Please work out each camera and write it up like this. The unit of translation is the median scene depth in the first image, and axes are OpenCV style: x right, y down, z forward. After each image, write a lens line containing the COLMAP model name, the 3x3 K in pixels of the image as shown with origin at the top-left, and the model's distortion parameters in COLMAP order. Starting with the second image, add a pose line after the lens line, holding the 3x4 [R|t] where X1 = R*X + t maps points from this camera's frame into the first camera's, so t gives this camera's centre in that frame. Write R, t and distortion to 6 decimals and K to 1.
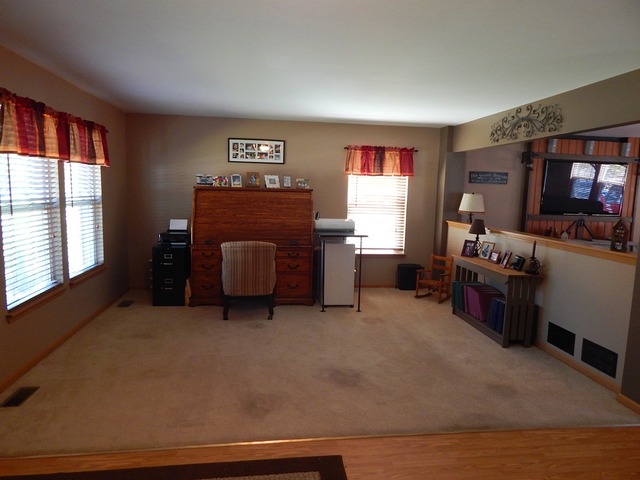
lens RADIAL K [[422.7, 0, 319.0], [0, 422.7, 240.4], [0, 0, 1]] dist [0.005683, 0.002354]
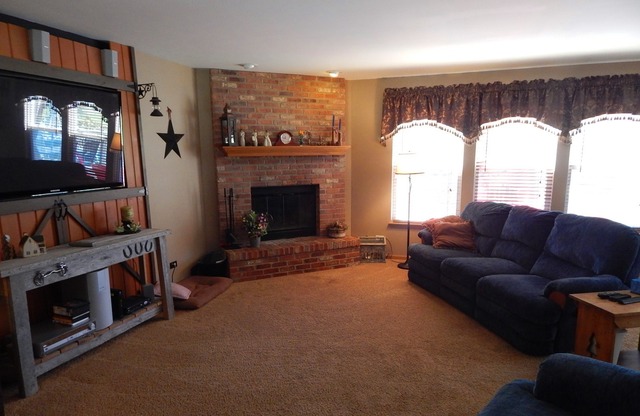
lens RADIAL K [[433.4, 0, 320.0], [0, 433.4, 211.4], [0, 0, 1]] dist [0.004360, 0.000736]
pose [[0.448614, -0.172834, 0.876855, 0.319748], [0.158268, 0.980980, 0.112385, -0.048991], [-0.879600, 0.088360, 0.467435, 0.512929]]
